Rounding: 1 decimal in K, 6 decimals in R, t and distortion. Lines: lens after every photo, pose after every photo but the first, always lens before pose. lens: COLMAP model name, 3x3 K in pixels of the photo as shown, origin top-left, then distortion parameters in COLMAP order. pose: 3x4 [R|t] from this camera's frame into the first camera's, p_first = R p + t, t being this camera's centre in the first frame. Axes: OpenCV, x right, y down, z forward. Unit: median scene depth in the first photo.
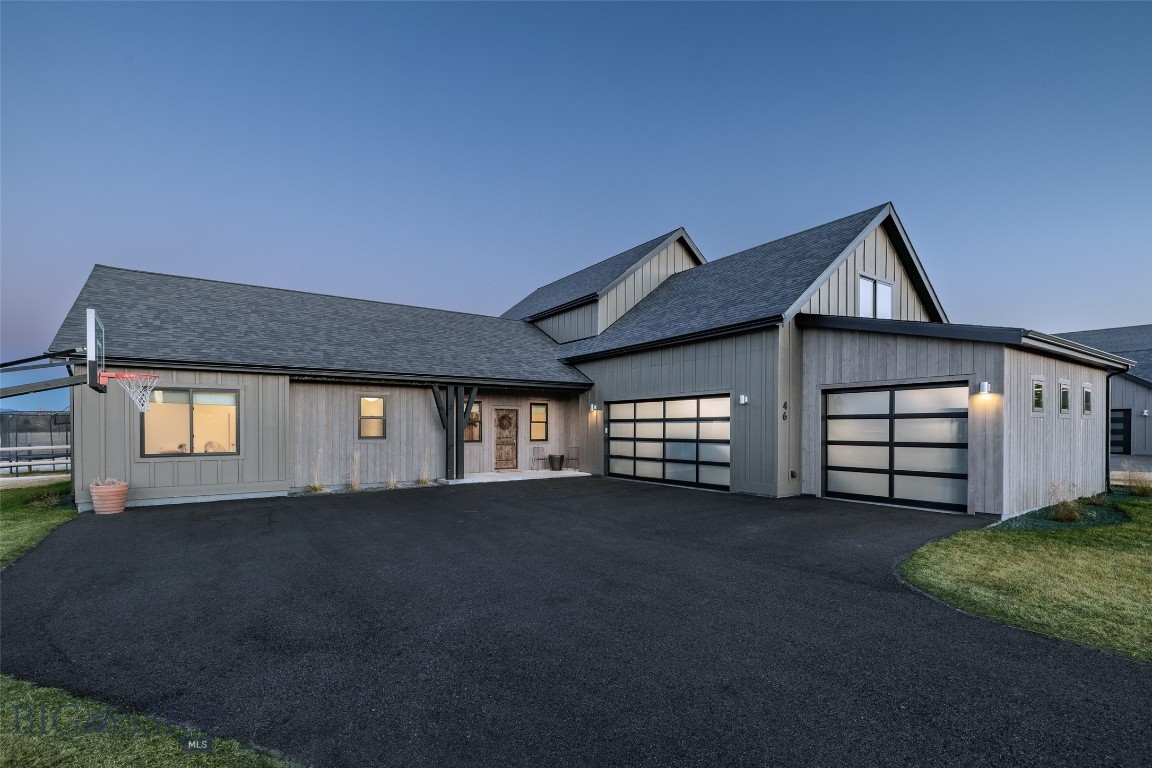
lens RADIAL K [[542.3, 0, 577.4], [0, 542.3, 436.1], [0, 0, 1]] dist [-0.000979, 0.000532]
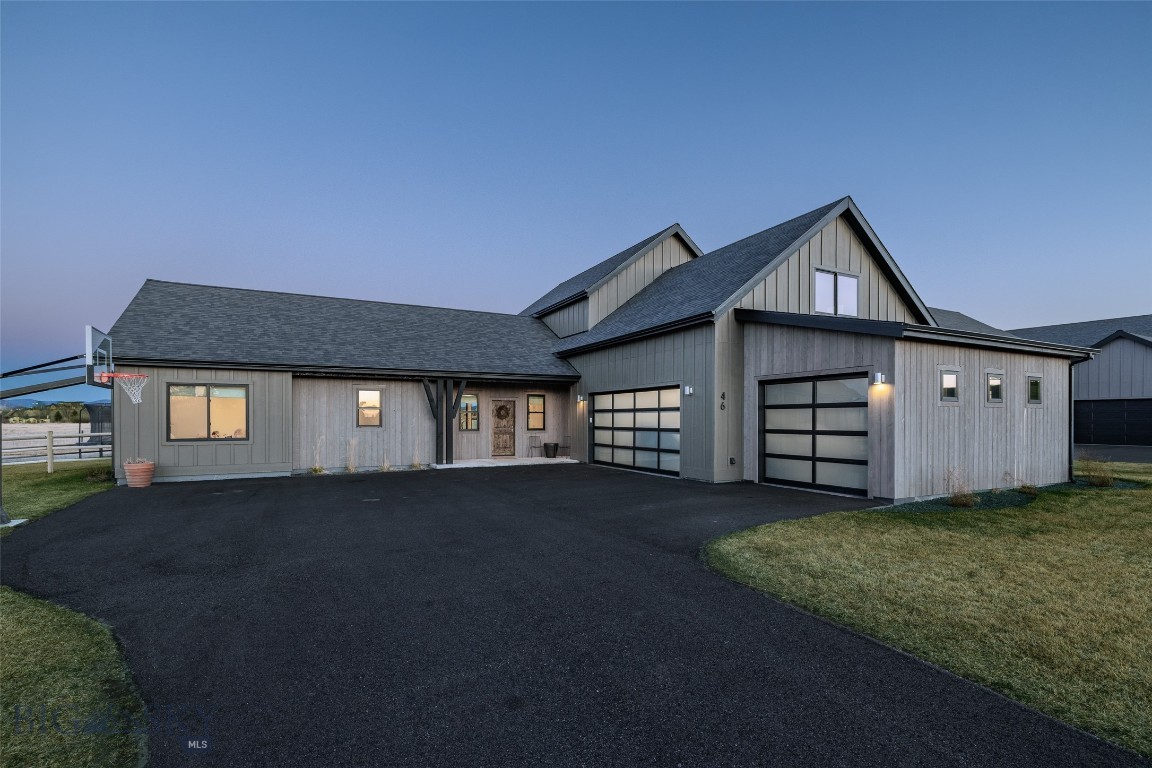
lens RADIAL K [[542.3, 0, 577.4], [0, 542.3, 436.1], [0, 0, 1]] dist [-0.000979, 0.000532]
pose [[0.993521, 0.003874, -0.113582, 0.192921], [-0.002015, 0.999862, 0.016477, 0.004262], [0.113630, -0.016141, 0.993392, -0.076917]]
